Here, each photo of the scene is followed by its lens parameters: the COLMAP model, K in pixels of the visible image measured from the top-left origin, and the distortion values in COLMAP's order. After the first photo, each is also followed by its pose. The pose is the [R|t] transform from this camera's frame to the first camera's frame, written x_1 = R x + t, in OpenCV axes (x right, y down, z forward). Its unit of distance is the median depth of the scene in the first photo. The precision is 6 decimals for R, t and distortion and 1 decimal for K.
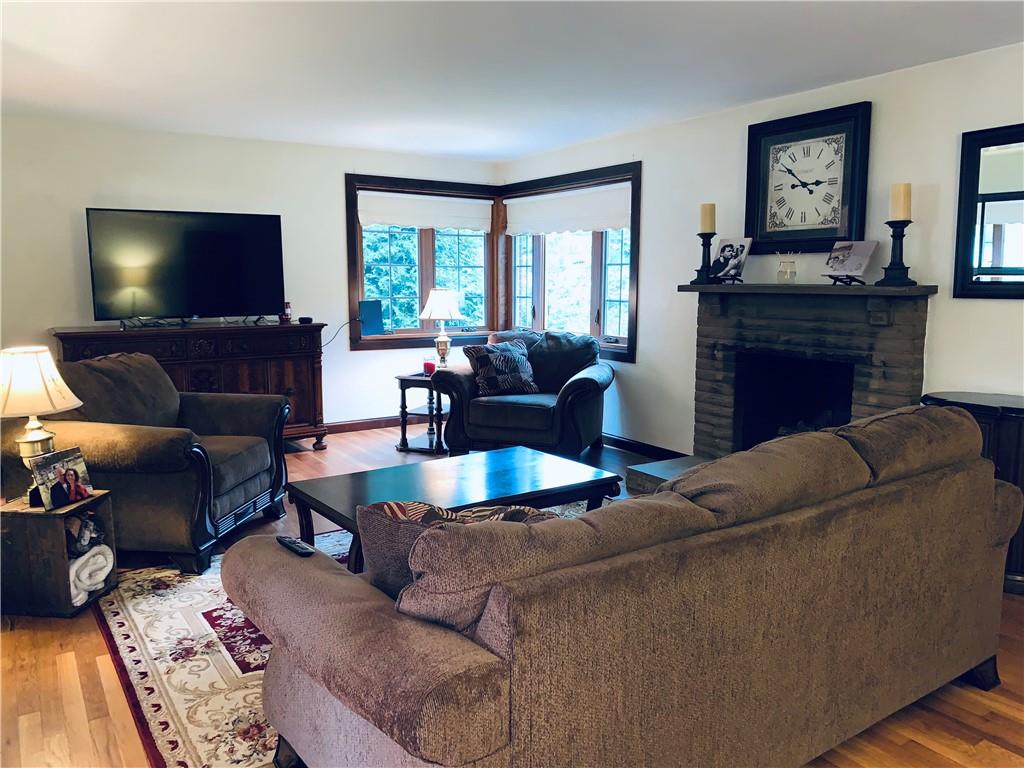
lens RADIAL K [[777.6, 0, 512.0], [0, 777.6, 384.0], [0, 0, 1]] dist [-0.001392, -0.000615]
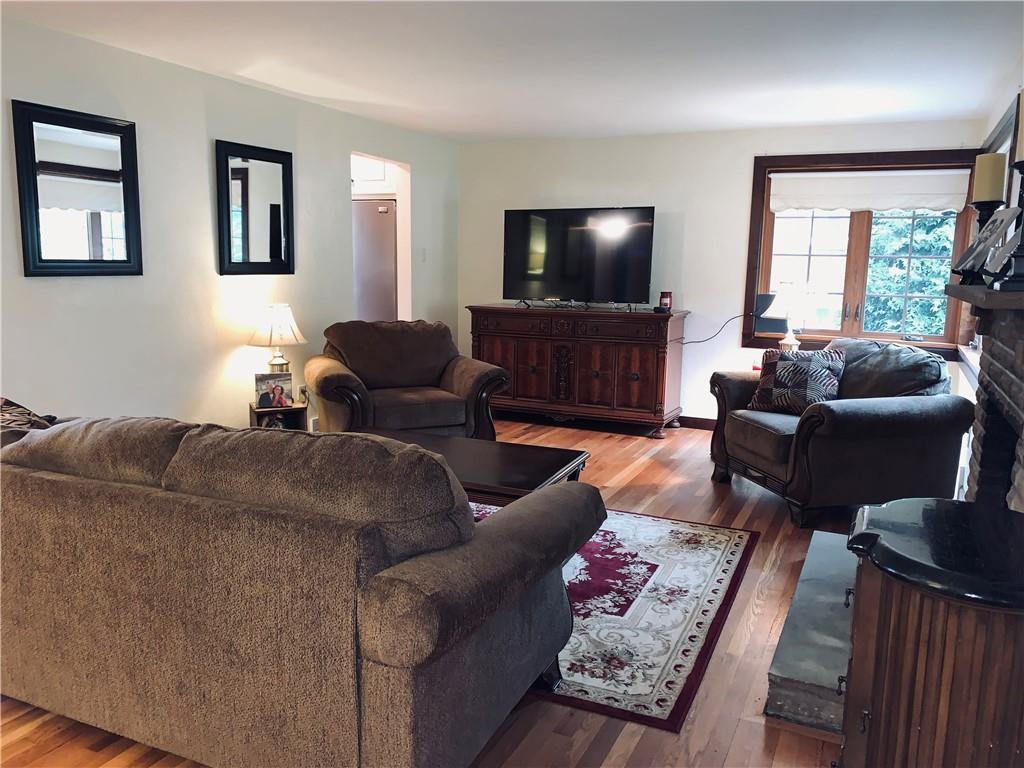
lens RADIAL K [[777.6, 0, 512.0], [0, 777.6, 384.0], [0, 0, 1]] dist [-0.001392, -0.000615]
pose [[0.490176, 0.137495, -0.860710, 0.531709], [-0.131852, 0.987813, 0.082709, -0.044960], [0.861593, 0.072945, 0.502332, 0.333861]]
